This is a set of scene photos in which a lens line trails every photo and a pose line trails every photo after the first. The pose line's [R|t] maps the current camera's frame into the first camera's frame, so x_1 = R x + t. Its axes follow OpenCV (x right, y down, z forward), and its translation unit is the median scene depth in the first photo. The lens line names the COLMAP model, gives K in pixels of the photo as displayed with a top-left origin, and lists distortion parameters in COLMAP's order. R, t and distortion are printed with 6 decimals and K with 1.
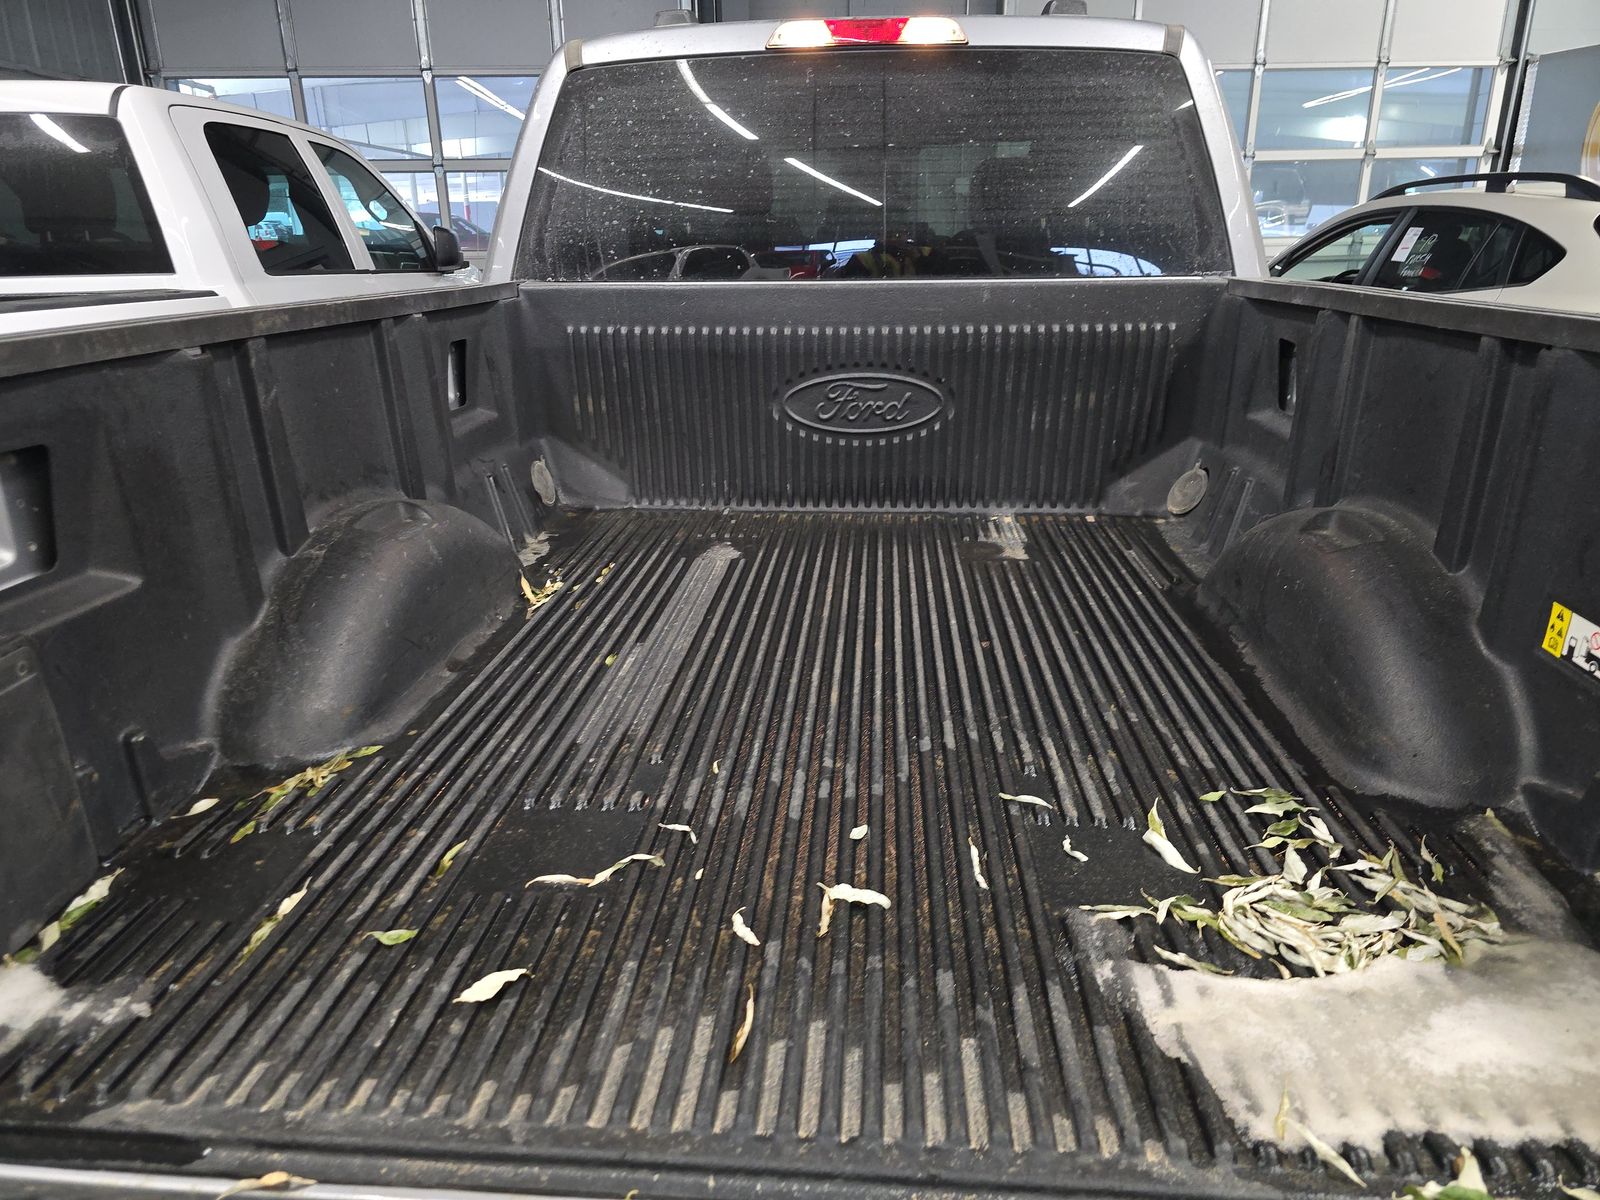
lens RADIAL K [[1074.6, 0, 794.4], [0, 1074.6, 607.4], [0, 0, 1]] dist [0.056220, -0.053984]
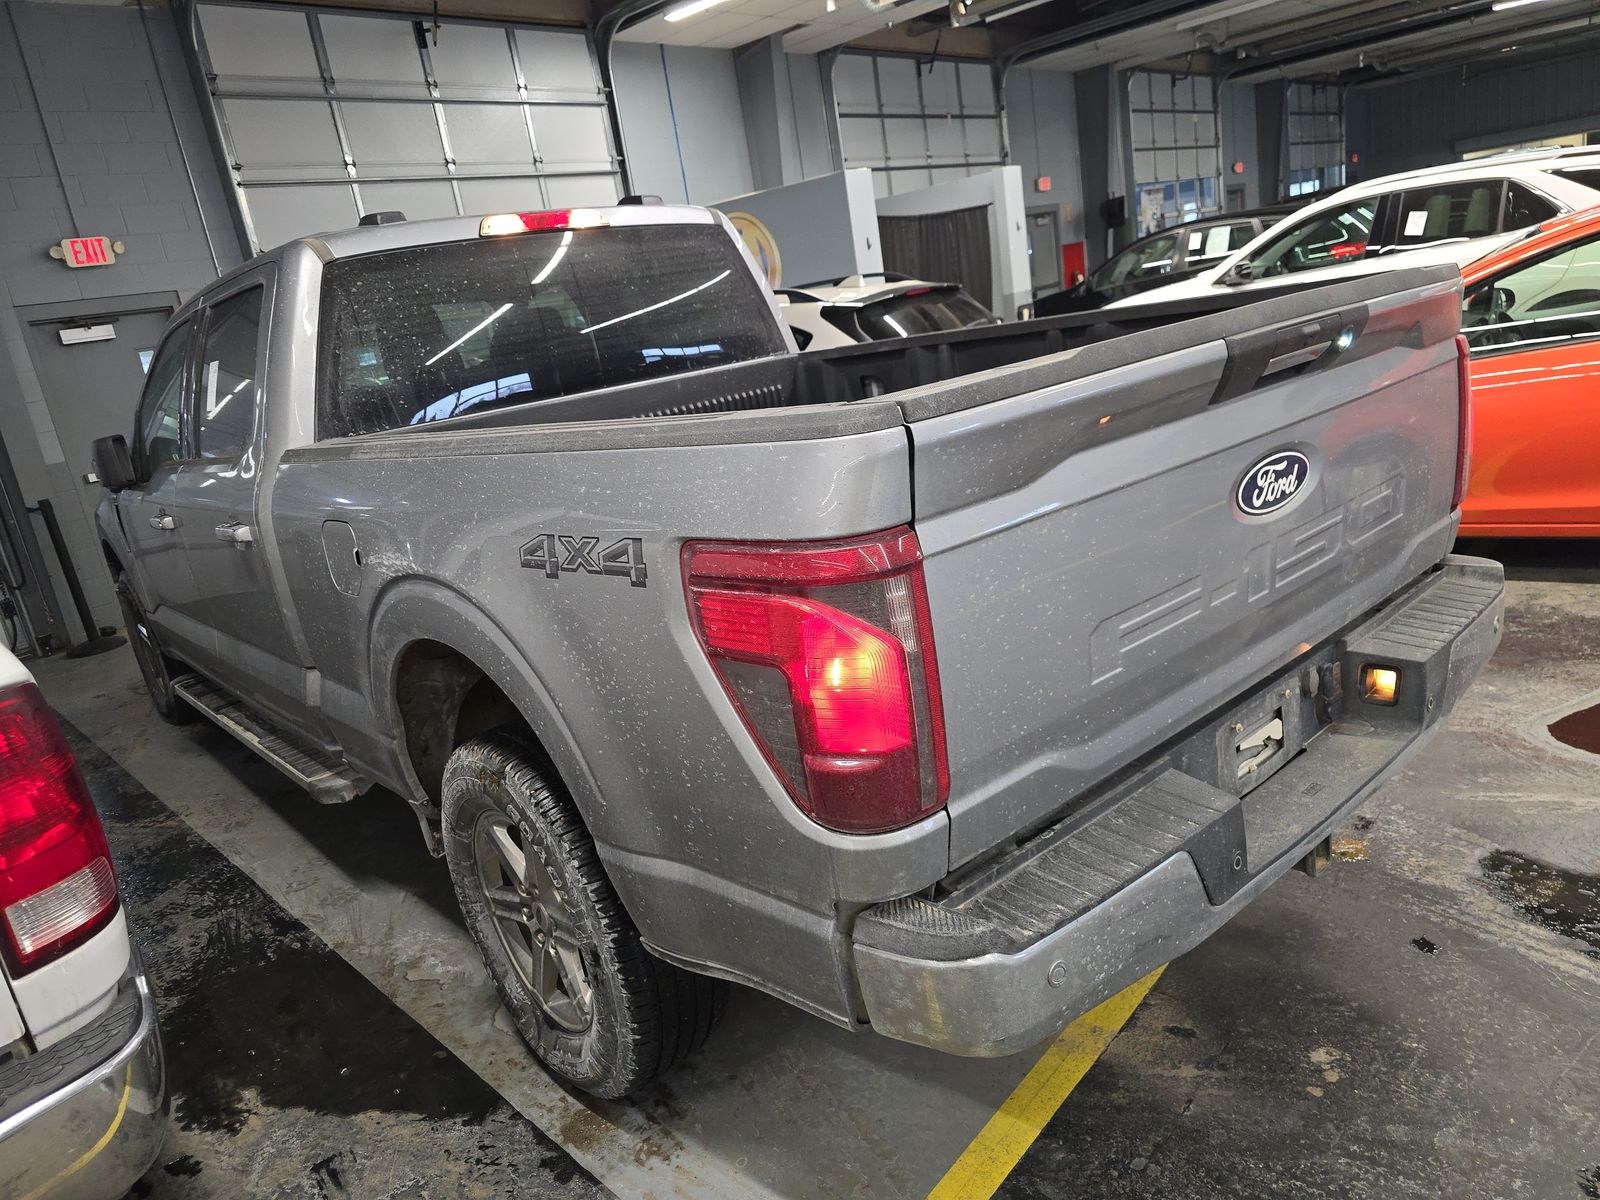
lens RADIAL K [[1073.7, 0, 809.7], [0, 1073.7, 605.7], [0, 0, 1]] dist [0.051239, -0.055159]
pose [[0.696927, -0.285242, 0.657974, -0.546483], [0.373341, 0.927670, 0.006715, 0.030460], [-0.612298, 0.240969, 0.753011, -0.092097]]
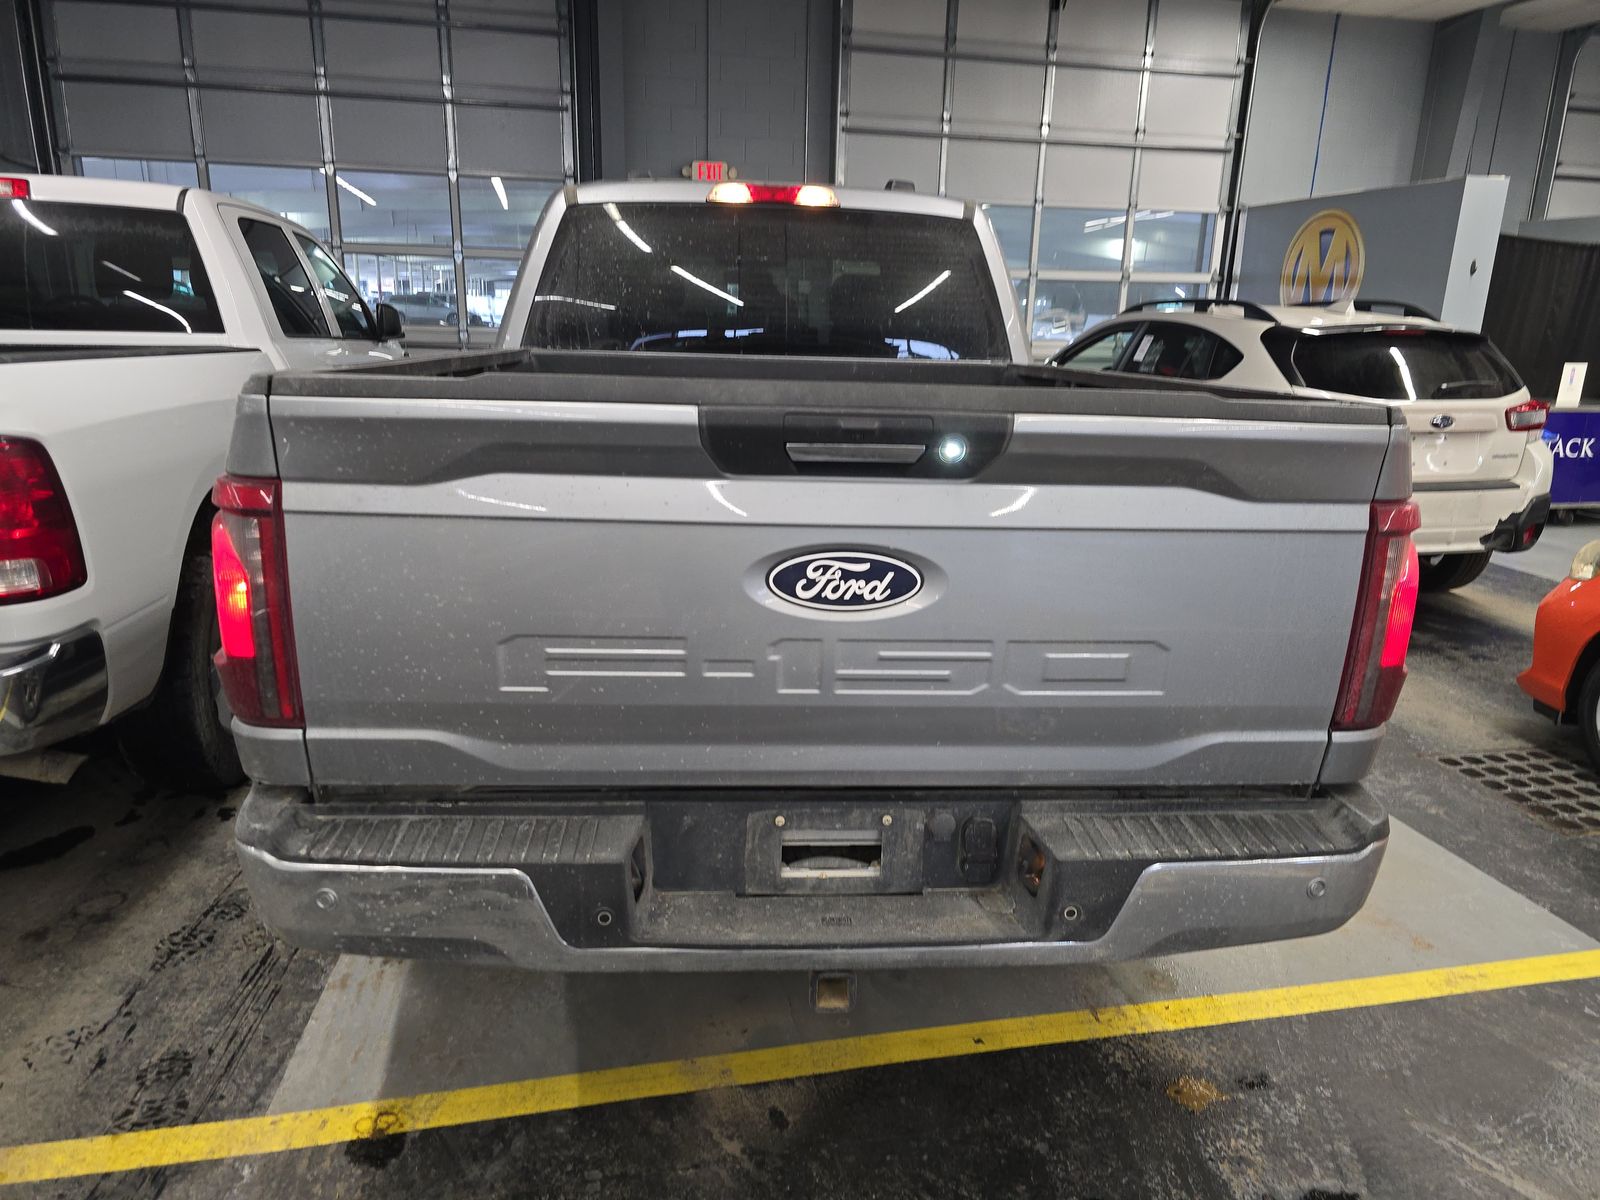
lens RADIAL K [[1074.6, 0, 794.4], [0, 1074.6, 607.4], [0, 0, 1]] dist [0.056220, -0.053984]
pose [[0.987242, -0.002973, 0.159201, -0.107159], [0.014828, 0.997197, -0.073330, 0.111987], [-0.158537, 0.074755, 0.984519, -0.322150]]
